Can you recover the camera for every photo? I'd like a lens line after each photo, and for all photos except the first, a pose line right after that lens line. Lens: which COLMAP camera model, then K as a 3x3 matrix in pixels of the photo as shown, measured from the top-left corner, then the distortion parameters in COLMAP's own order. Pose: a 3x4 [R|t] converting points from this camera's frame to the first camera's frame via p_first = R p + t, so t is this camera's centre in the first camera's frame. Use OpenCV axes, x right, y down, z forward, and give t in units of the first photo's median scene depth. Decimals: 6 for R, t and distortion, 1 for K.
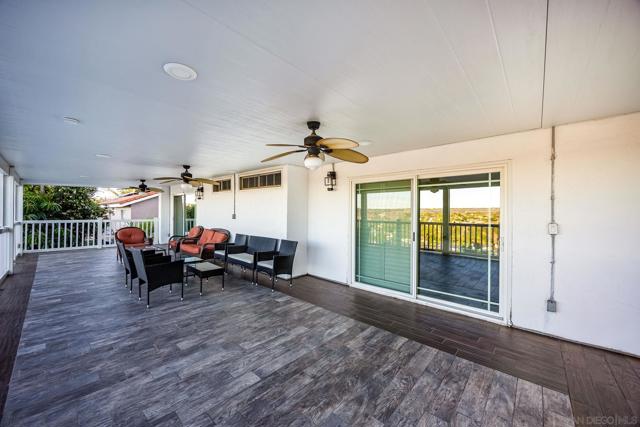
lens RADIAL K [[243.1, 0, 317.8], [0, 243.1, 213.2], [0, 0, 1]] dist [-0.000056, -0.000019]
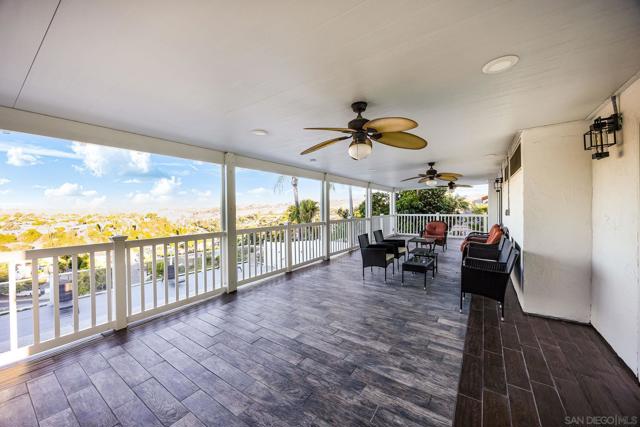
lens RADIAL K [[243.1, 0, 317.8], [0, 243.1, 213.2], [0, 0, 1]] dist [-0.000056, -0.000019]
pose [[0.134205, 0.010670, -0.990896, 0.727726], [0.011932, 0.999852, 0.012383, -0.001865], [0.990882, -0.013485, 0.134058, 0.661129]]
